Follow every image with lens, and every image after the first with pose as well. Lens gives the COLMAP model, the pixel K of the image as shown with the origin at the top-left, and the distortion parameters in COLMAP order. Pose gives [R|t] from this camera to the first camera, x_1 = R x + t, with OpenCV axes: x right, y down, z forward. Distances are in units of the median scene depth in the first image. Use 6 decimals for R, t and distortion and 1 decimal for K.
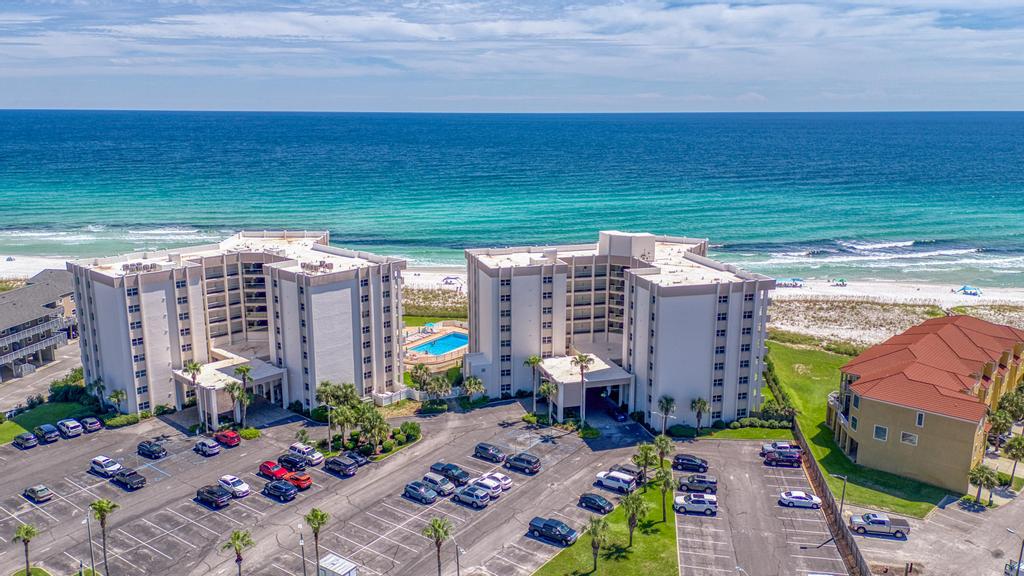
lens RADIAL K [[781.5, 0, 512.0], [0, 781.5, 288.0], [0, 0, 1]] dist [0.036064, -0.003983]
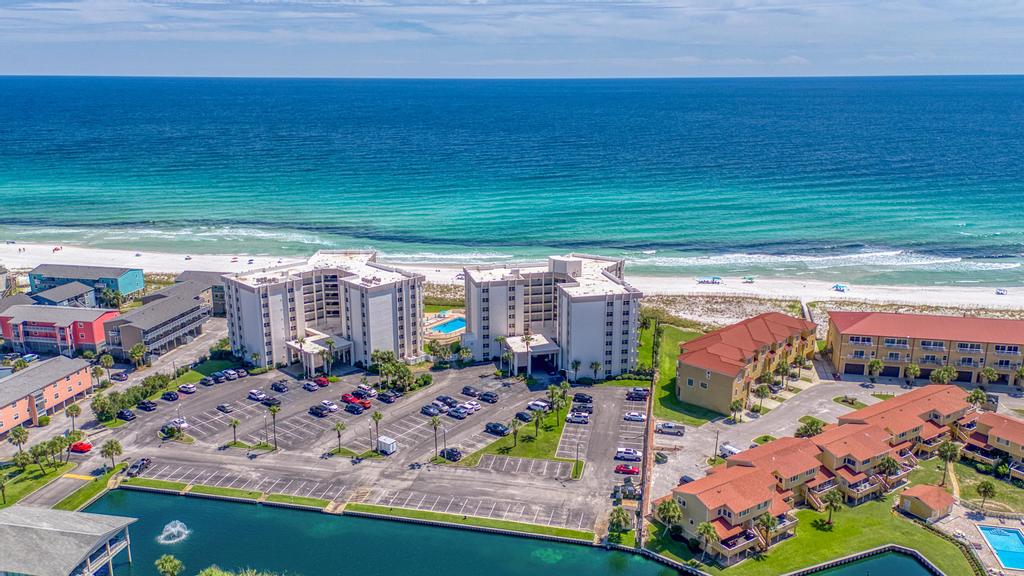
lens RADIAL K [[774.8, 0, 512.0], [0, 774.8, 288.0], [0, 0, 1]] dist [0.067886, -0.045872]
pose [[0.999138, 0.008632, -0.040601, 0.118435], [-0.006982, 0.999151, 0.040592, -0.082250], [0.040917, -0.040274, 0.998351, -0.645680]]
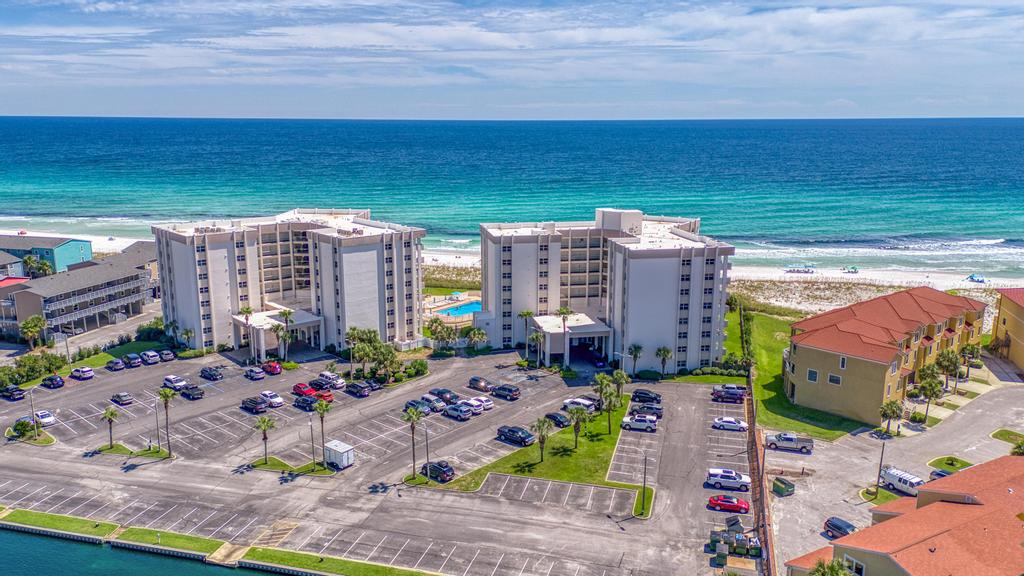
lens RADIAL K [[774.8, 0, 512.0], [0, 774.8, 288.0], [0, 0, 1]] dist [0.067886, -0.045872]
pose [[0.995215, 0.020542, -0.095527, 0.116425], [-0.021284, 0.999751, -0.006746, 0.062295], [0.095364, 0.008747, 0.995404, -0.164011]]
